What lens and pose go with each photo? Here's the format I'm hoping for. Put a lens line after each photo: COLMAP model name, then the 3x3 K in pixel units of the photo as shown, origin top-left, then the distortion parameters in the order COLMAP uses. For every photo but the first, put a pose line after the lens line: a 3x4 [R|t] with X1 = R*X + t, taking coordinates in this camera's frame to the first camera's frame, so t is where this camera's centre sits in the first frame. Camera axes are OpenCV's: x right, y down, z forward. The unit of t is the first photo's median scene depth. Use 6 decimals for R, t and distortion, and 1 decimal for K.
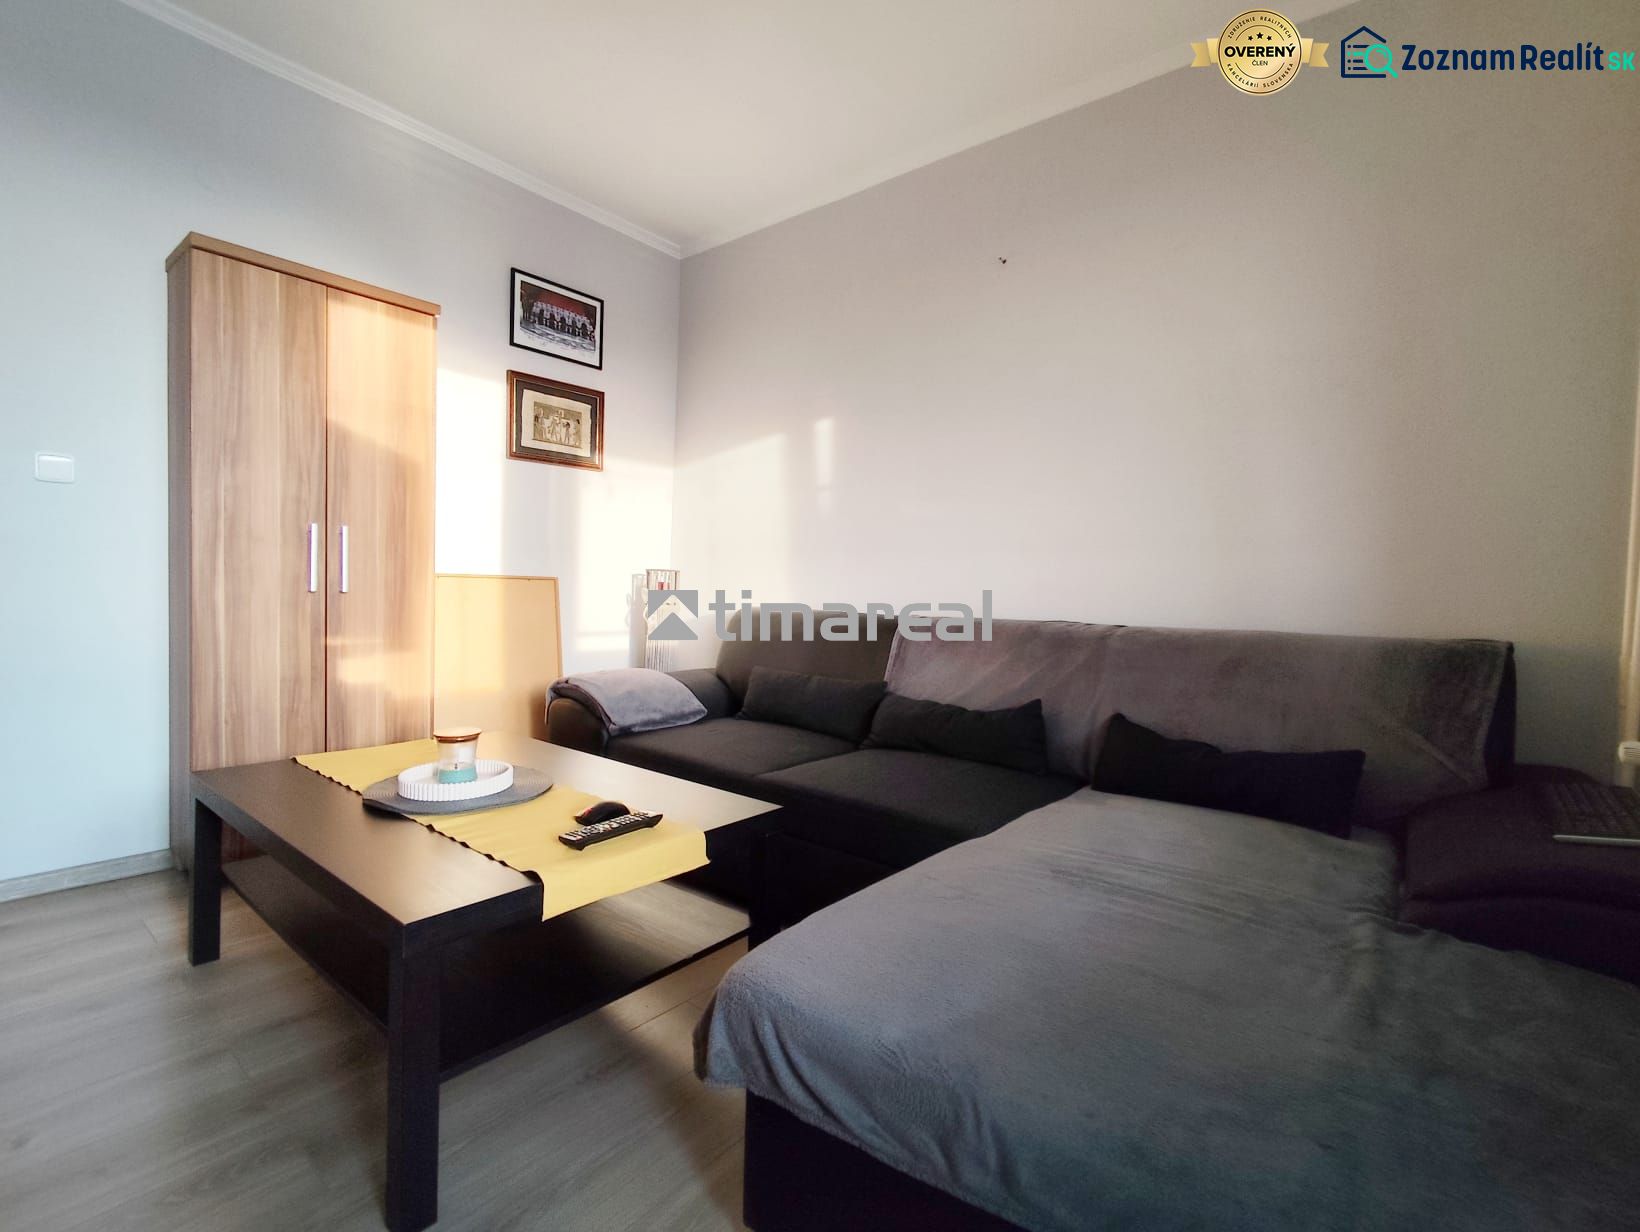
lens RADIAL K [[750.4, 0, 820.0], [0, 750.4, 616.0], [0, 0, 1]] dist [-0.000085, 0.000001]
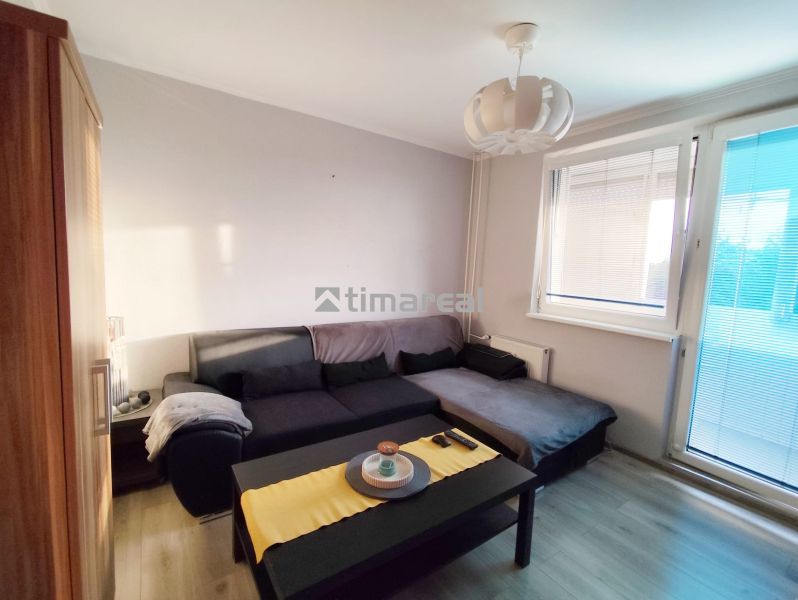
lens RADIAL K [[365.1, 0, 399.0], [0, 365.1, 300.0], [0, 0, 1]] dist [-0.000085, 0.000001]
pose [[0.284338, -0.113104, 0.952029, -1.510583], [0.000329, 0.993028, 0.117876, -0.381525], [-0.958724, -0.033203, 0.282393, 0.801090]]
